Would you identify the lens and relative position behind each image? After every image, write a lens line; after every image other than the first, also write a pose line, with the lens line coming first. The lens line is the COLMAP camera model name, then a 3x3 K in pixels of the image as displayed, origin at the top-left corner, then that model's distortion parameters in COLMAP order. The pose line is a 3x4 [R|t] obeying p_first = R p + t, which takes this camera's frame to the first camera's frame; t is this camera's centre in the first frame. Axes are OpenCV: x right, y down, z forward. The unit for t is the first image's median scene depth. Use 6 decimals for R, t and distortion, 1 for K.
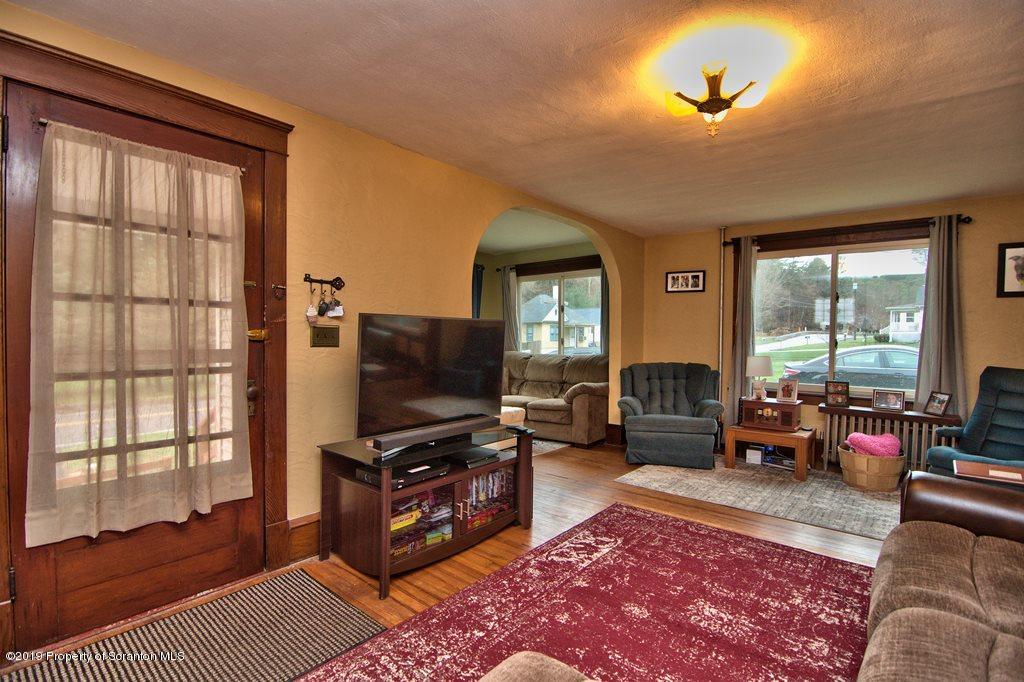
lens RADIAL K [[486.4, 0, 506.4], [0, 486.4, 346.5], [0, 0, 1]] dist [-0.003652, -0.012558]
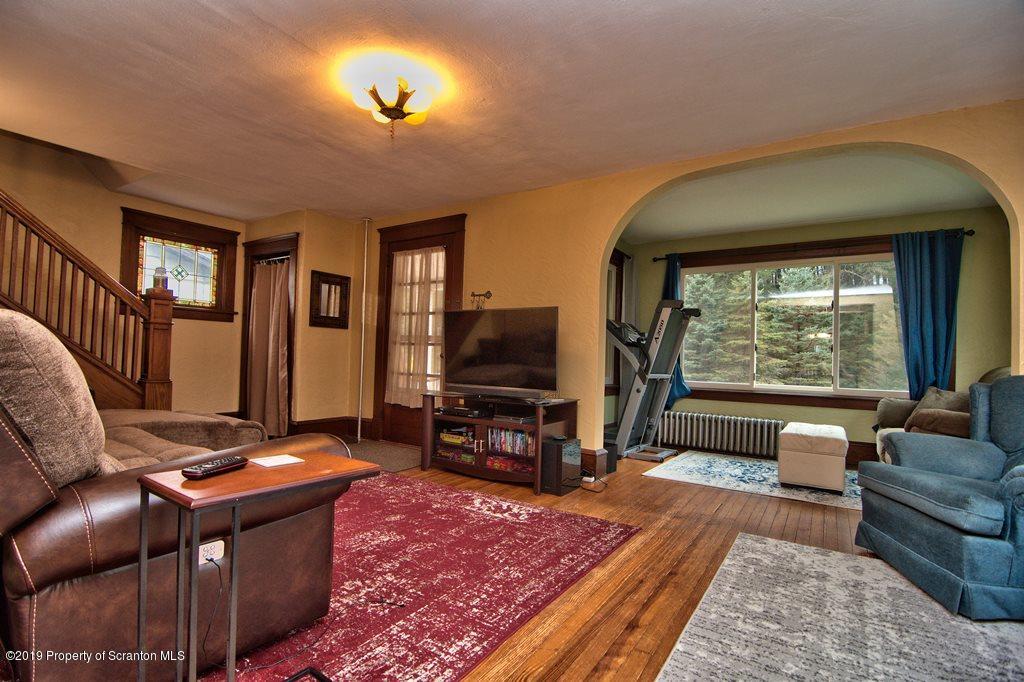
lens RADIAL K [[486.4, 0, 506.4], [0, 486.4, 346.5], [0, 0, 1]] dist [-0.003652, -0.012558]
pose [[0.098976, -0.027248, -0.994717, 1.321137], [-0.049747, 0.998240, -0.032294, 0.095893], [0.993846, 0.052681, 0.097446, 0.946871]]
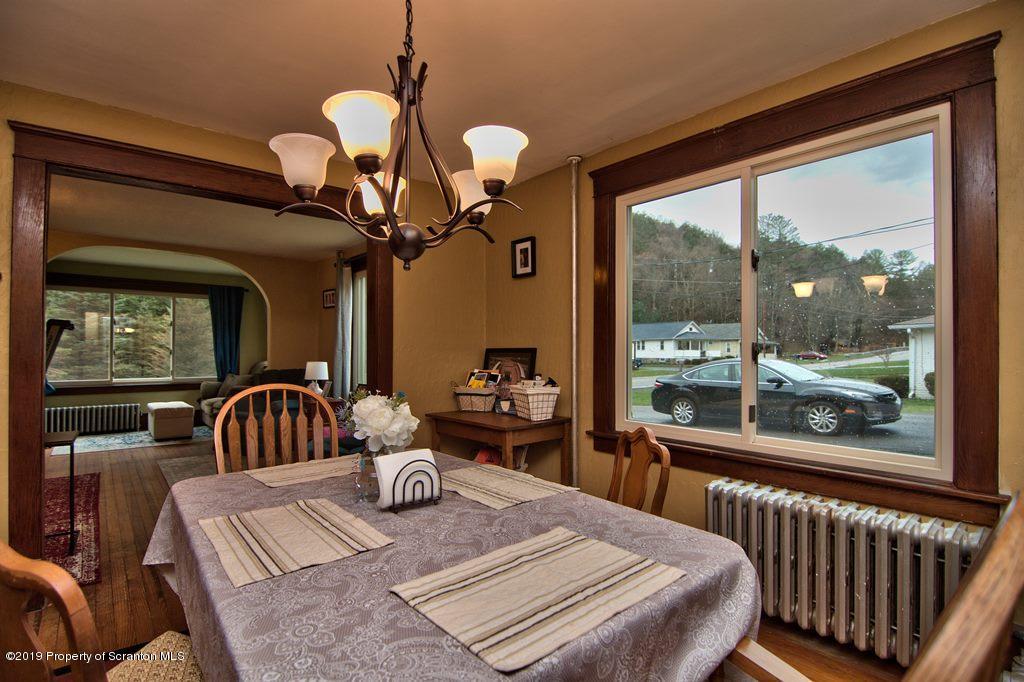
lens RADIAL K [[486.4, 0, 506.4], [0, 486.4, 346.5], [0, 0, 1]] dist [-0.003652, -0.012558]
pose [[0.982943, -0.012331, -0.183494, 2.081187], [0.007411, 0.999595, -0.027474, 0.033938], [0.183759, 0.025645, 0.982637, -0.105729]]
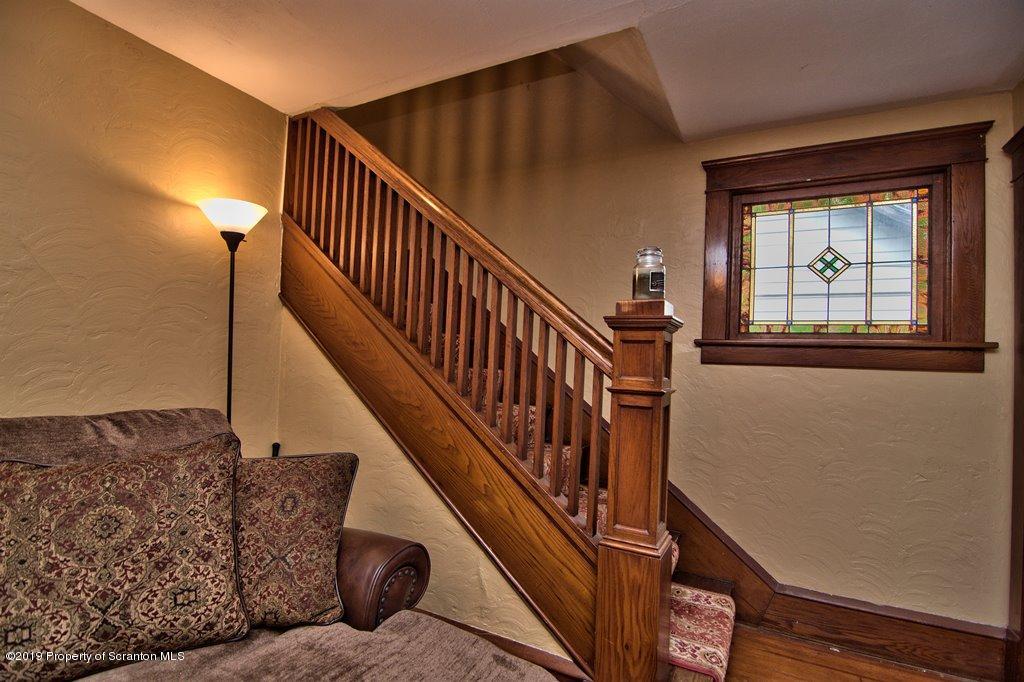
lens RADIAL K [[486.4, 0, 506.4], [0, 486.4, 346.5], [0, 0, 1]] dist [-0.003652, -0.012558]
pose [[-0.979321, -0.054885, -0.194726, -0.010437], [-0.053186, 0.998487, -0.013950, -0.006132], [0.195197, -0.003305, -0.980758, 0.555791]]
